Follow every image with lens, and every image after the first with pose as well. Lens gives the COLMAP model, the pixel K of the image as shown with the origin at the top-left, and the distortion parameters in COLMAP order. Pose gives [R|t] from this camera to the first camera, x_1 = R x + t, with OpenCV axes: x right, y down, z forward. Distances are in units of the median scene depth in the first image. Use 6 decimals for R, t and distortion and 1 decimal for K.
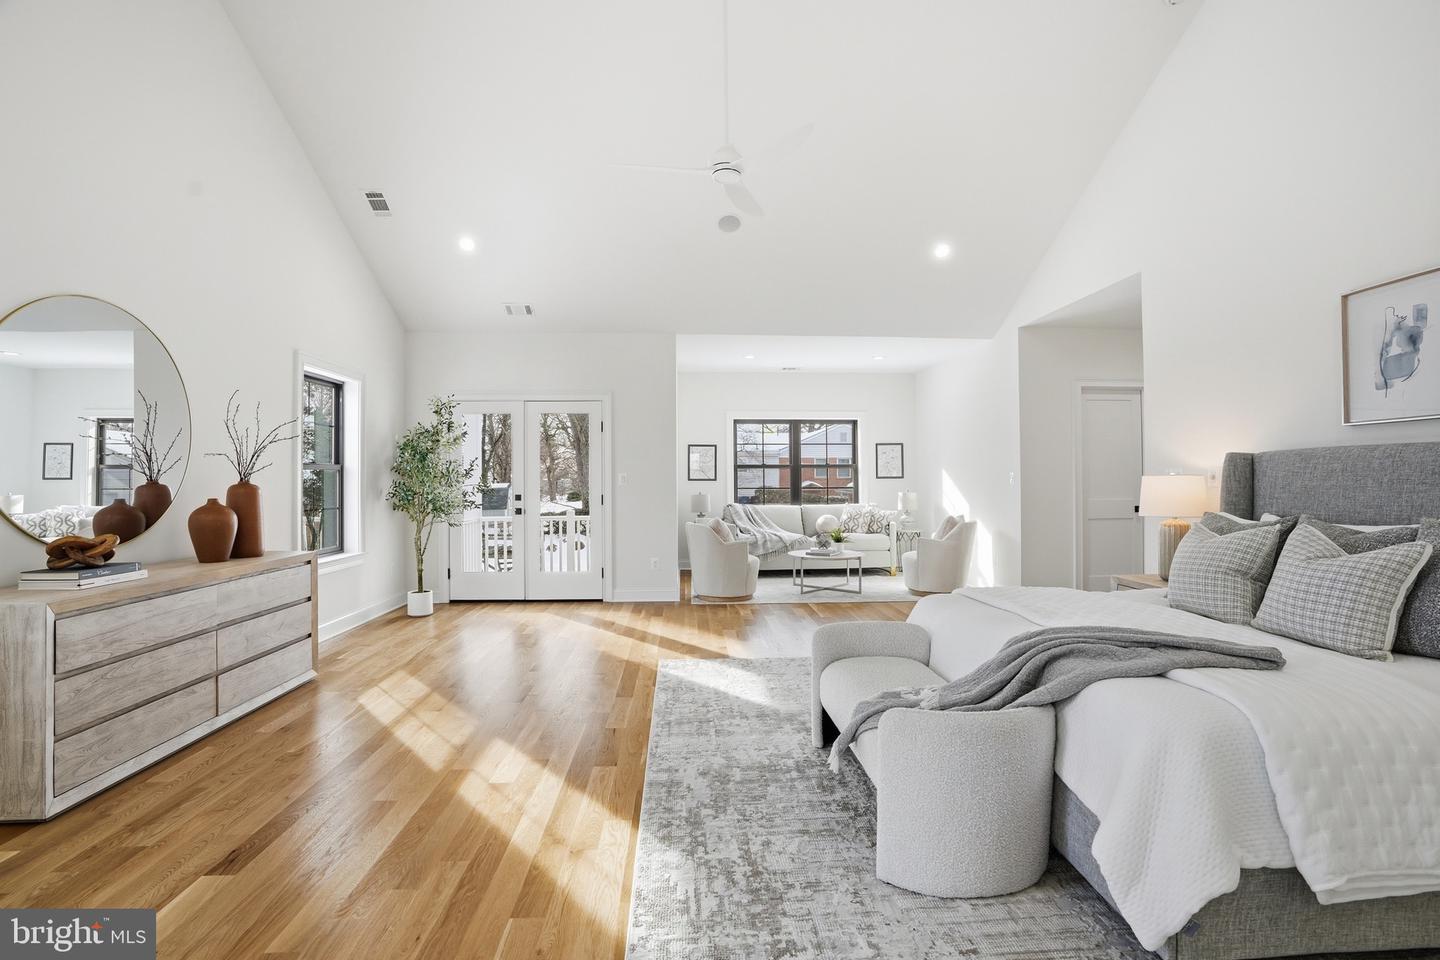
lens RADIAL K [[677.6, 0, 720.3], [0, 677.6, 472.8], [0, 0, 1]] dist [-0.064032, 0.025219]
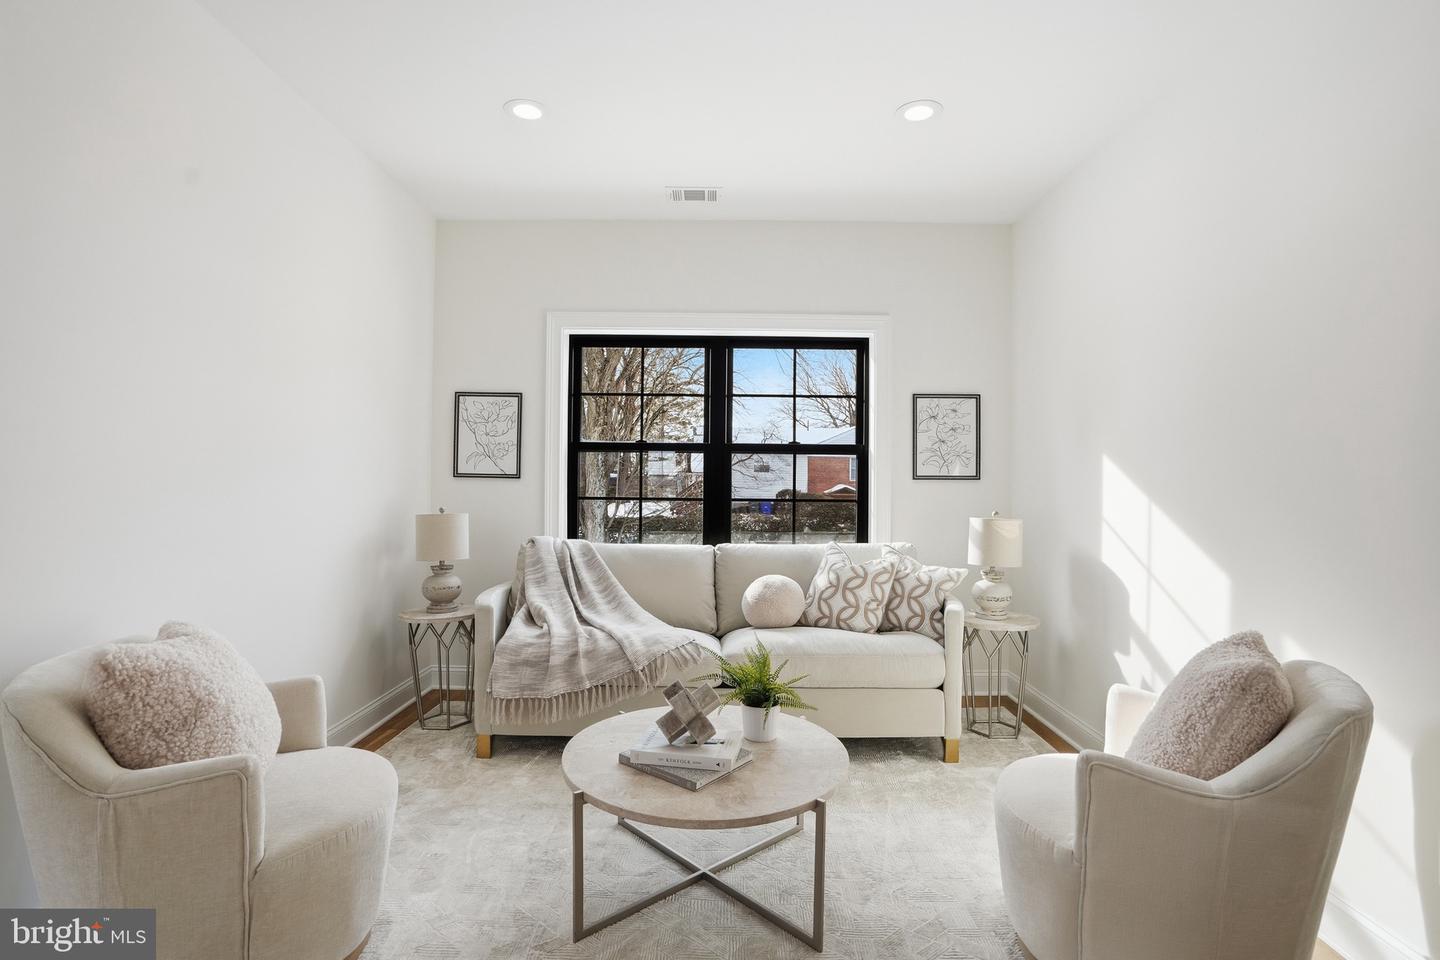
lens RADIAL K [[684.8, 0, 720.7], [0, 684.8, 488.5], [0, 0, 1]] dist [-0.068068, 0.026262]
pose [[0.997815, 0.016823, -0.063892, 0.215807], [-0.015471, 0.999647, 0.021586, 0.010129], [0.064233, -0.020551, 0.997723, 0.887164]]
